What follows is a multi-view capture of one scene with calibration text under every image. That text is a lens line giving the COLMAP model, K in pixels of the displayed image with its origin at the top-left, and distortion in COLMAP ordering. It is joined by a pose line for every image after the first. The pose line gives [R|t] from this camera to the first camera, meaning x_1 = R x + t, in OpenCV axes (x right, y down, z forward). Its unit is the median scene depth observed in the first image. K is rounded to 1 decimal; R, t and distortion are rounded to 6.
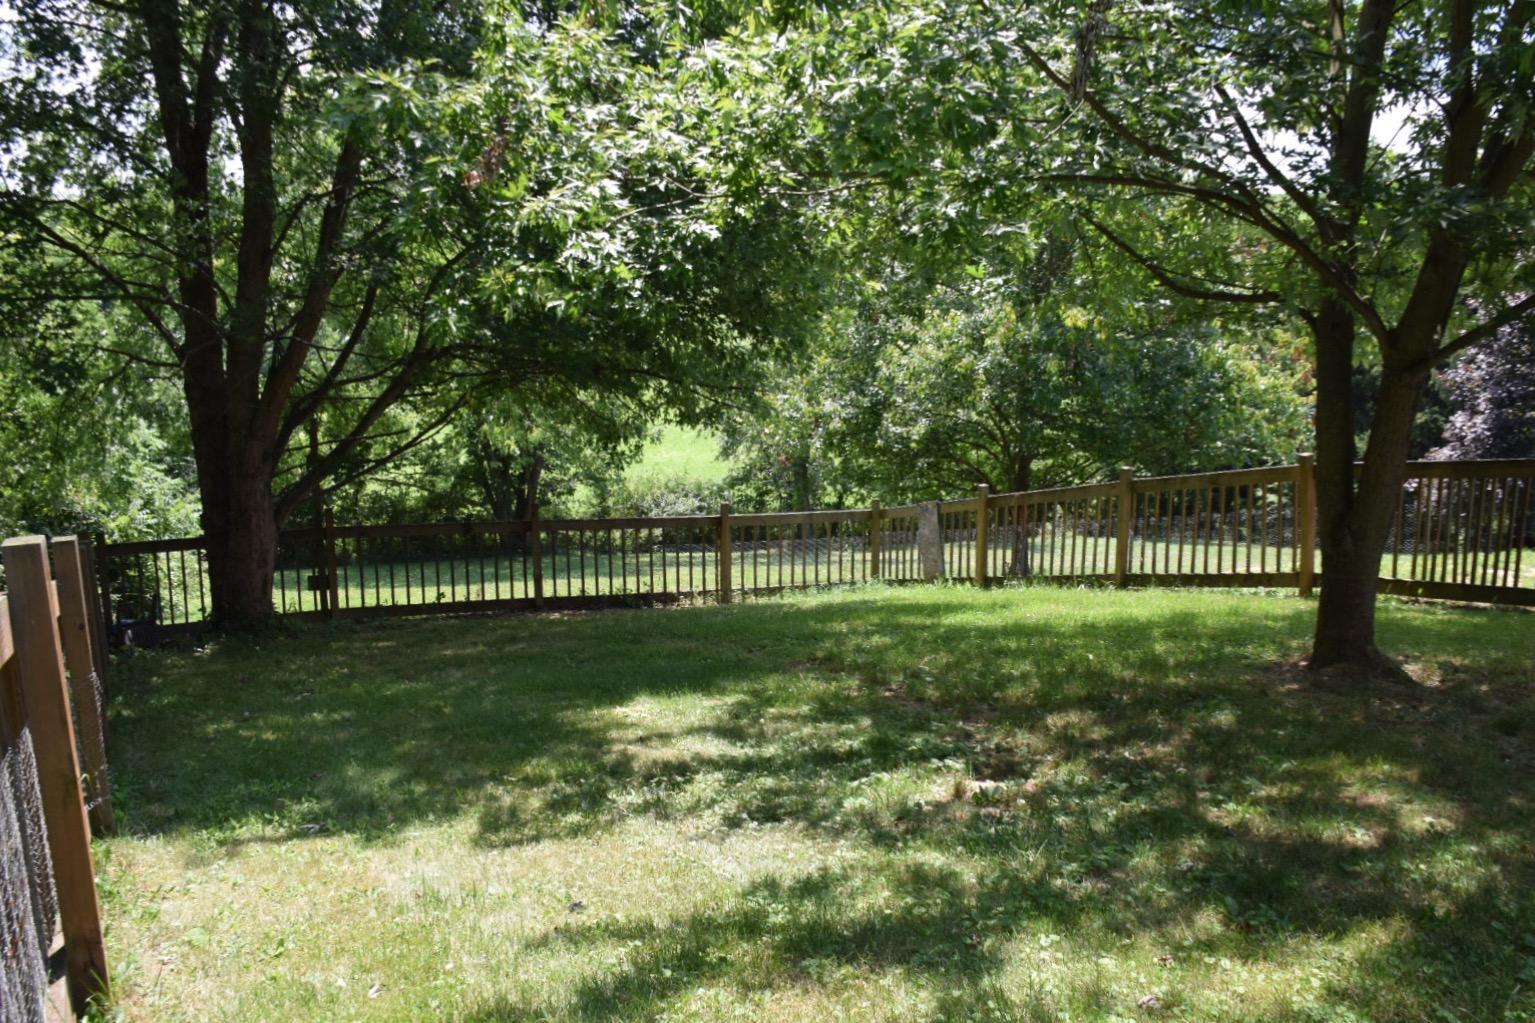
lens RADIAL K [[1192.5, 0, 767.5], [0, 1192.5, 511.5], [0, 0, 1]] dist [-0.137043, 0.056974]
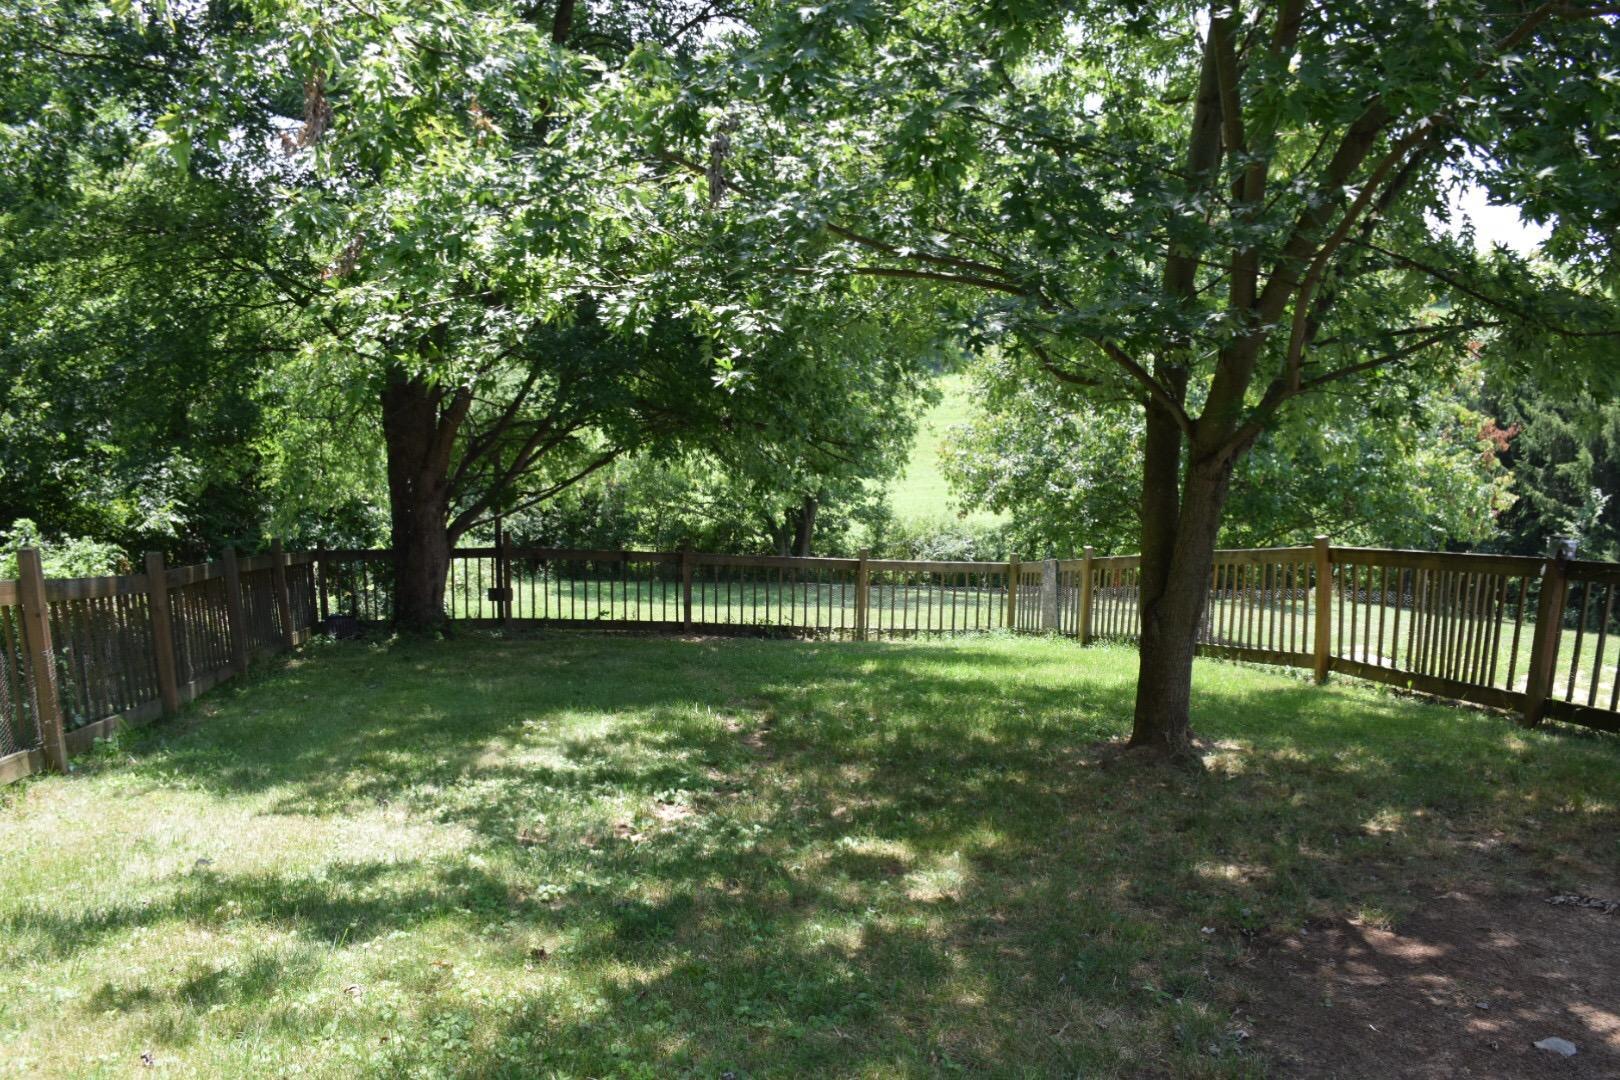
lens RADIAL K [[1115.6, 0, 810.0], [0, 1115.6, 540.0], [0, 0, 1]] dist [-0.130793, 0.035387]
pose [[0.974099, 0.061656, -0.217554, 0.136123], [-0.063530, 0.997979, -0.001622, -0.009929], [0.217014, 0.015402, 0.976047, -0.003227]]
